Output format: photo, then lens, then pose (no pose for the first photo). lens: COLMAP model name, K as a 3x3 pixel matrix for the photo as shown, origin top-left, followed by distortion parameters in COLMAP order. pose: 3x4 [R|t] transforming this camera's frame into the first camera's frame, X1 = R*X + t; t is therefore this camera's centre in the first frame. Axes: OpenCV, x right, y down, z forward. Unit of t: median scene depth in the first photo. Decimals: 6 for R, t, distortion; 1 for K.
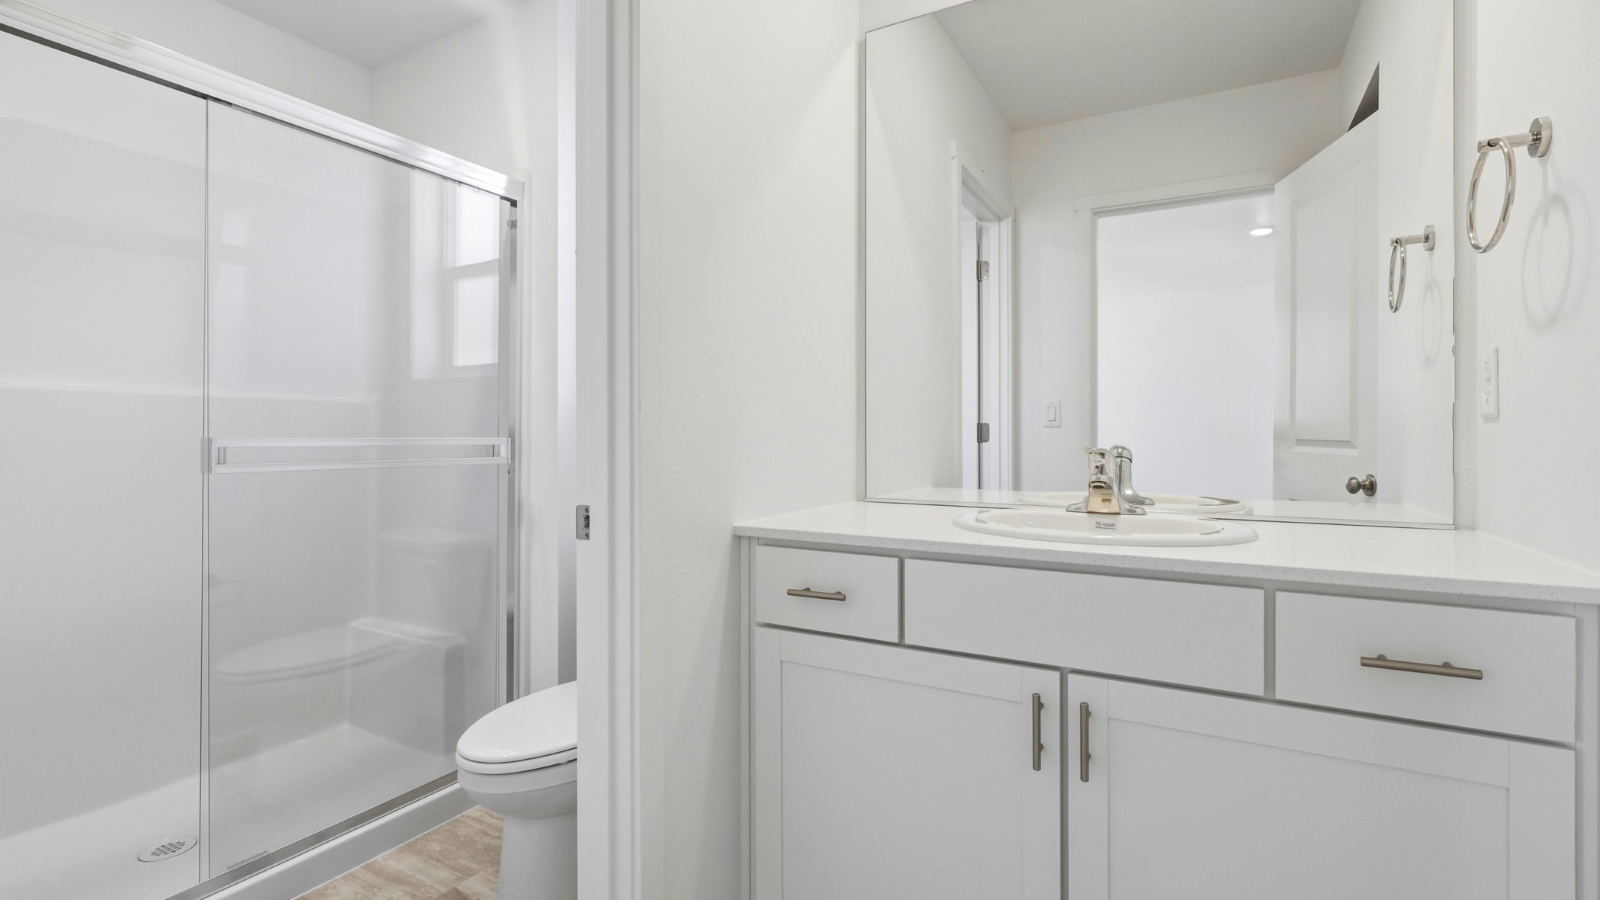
lens RADIAL K [[725.5, 0, 805.8], [0, 725.5, 439.2], [0, 0, 1]] dist [-0.000206, 0.000043]
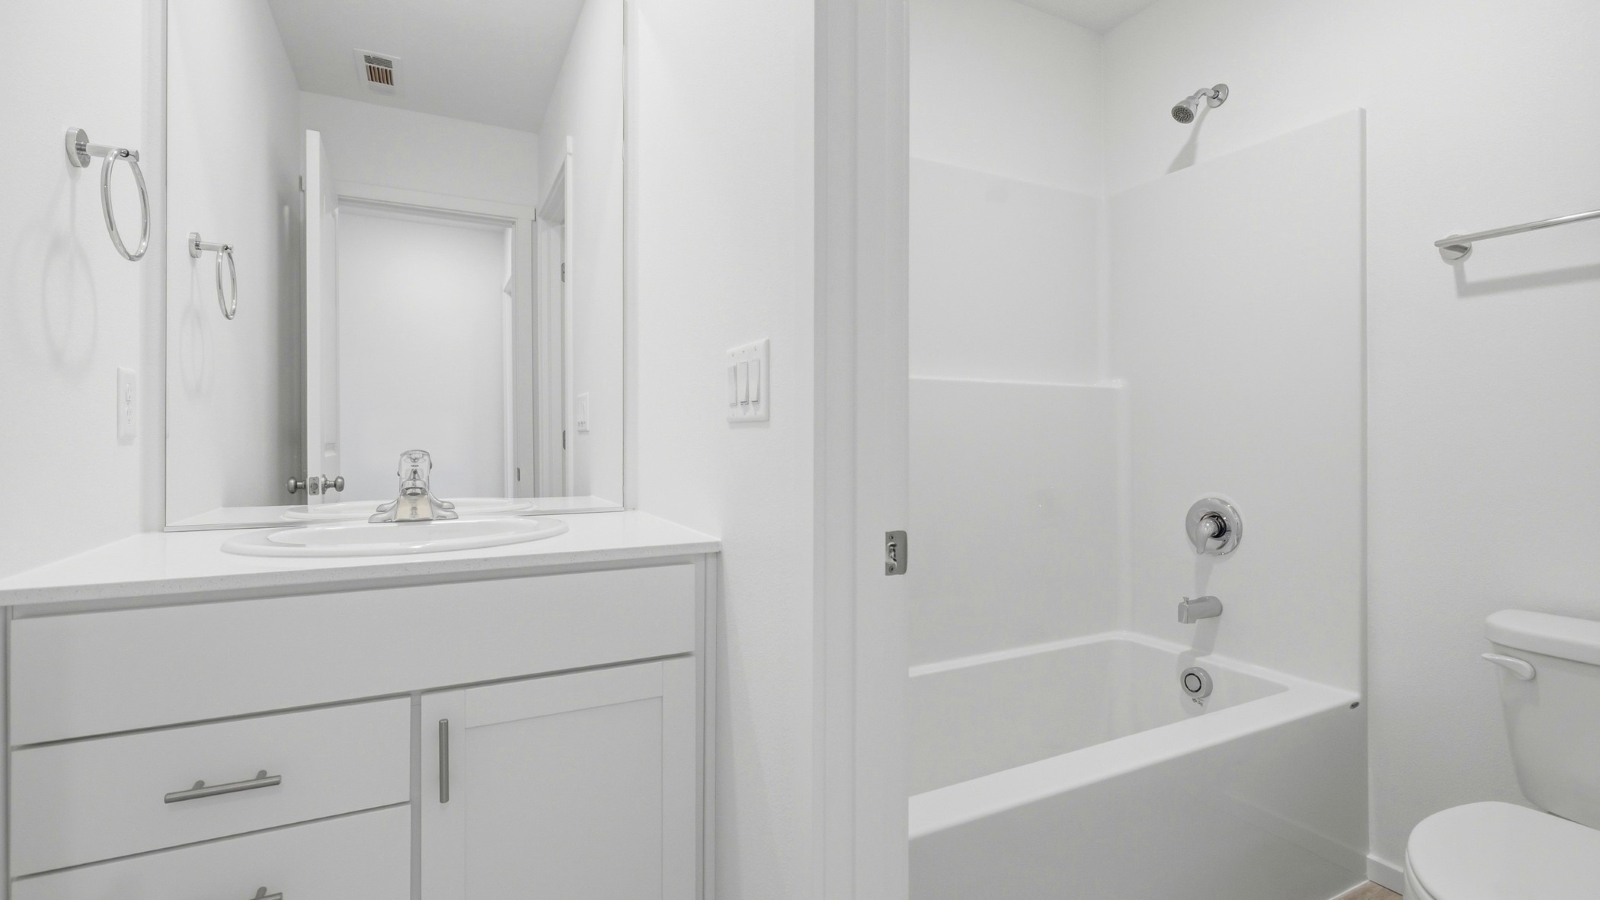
lens RADIAL K [[725.5, 0, 805.8], [0, 725.5, 439.2], [0, 0, 1]] dist [-0.000206, 0.000043]
pose [[0.552611, 0.003510, 0.833432, -0.095202], [-0.001015, 0.999993, -0.003539, -0.001560], [-0.833439, 0.001110, 0.552610, 0.051530]]
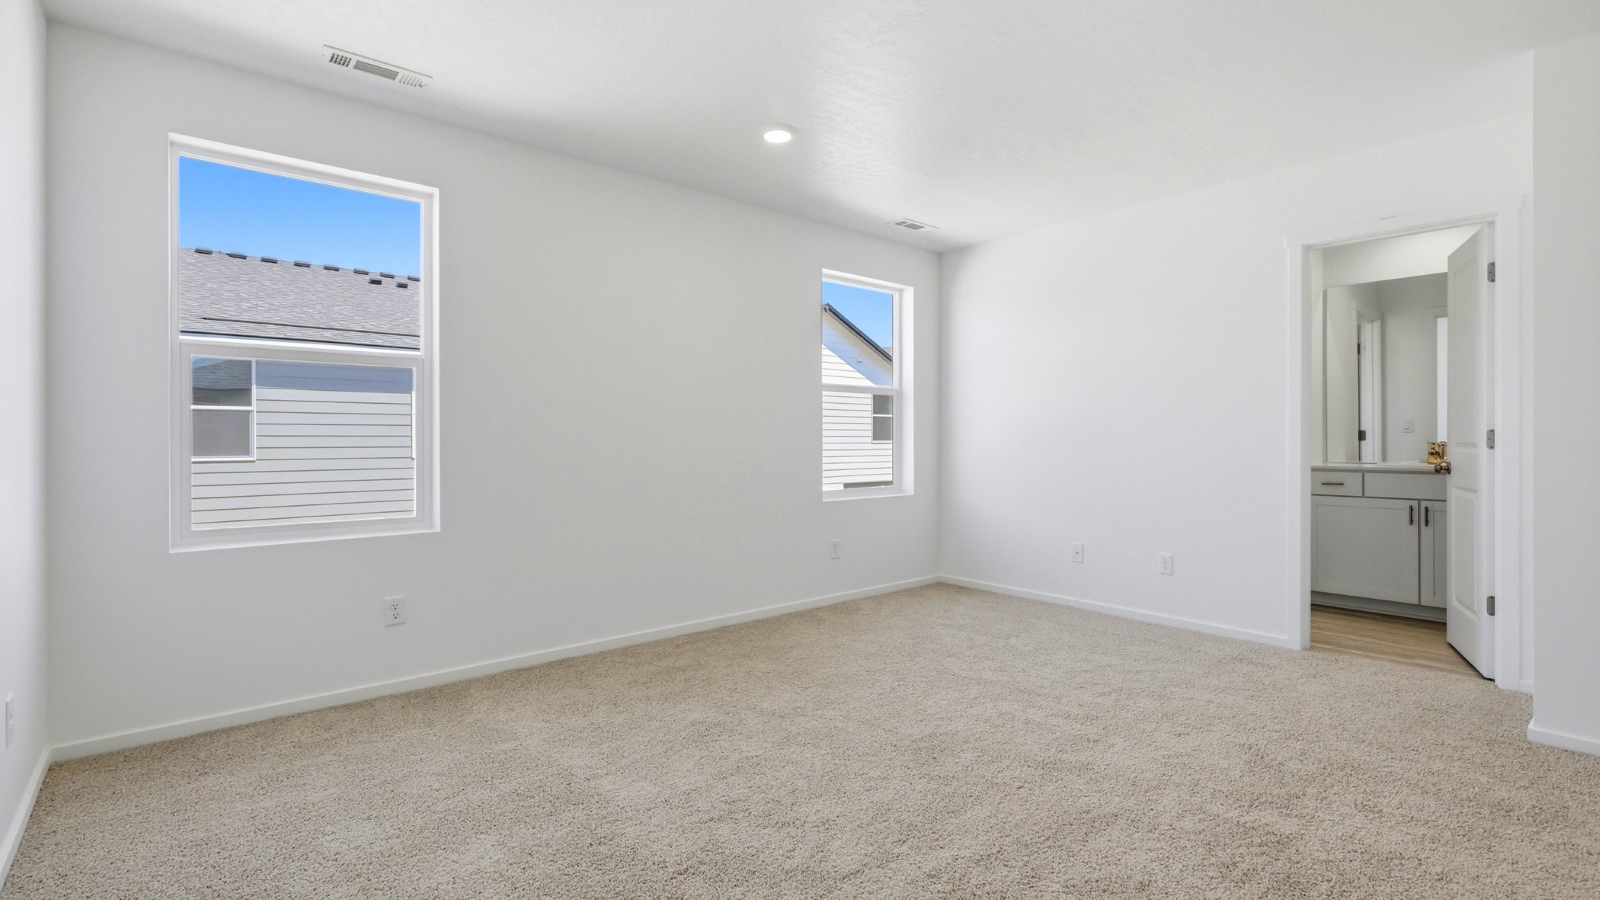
lens RADIAL K [[725.5, 0, 805.8], [0, 725.5, 439.2], [0, 0, 1]] dist [-0.000206, 0.000043]
pose [[0.940540, -0.002560, -0.339673, -0.963118], [0.002877, 0.999996, 0.000430, -0.008001], [0.339671, -0.001382, 0.940543, -2.564875]]
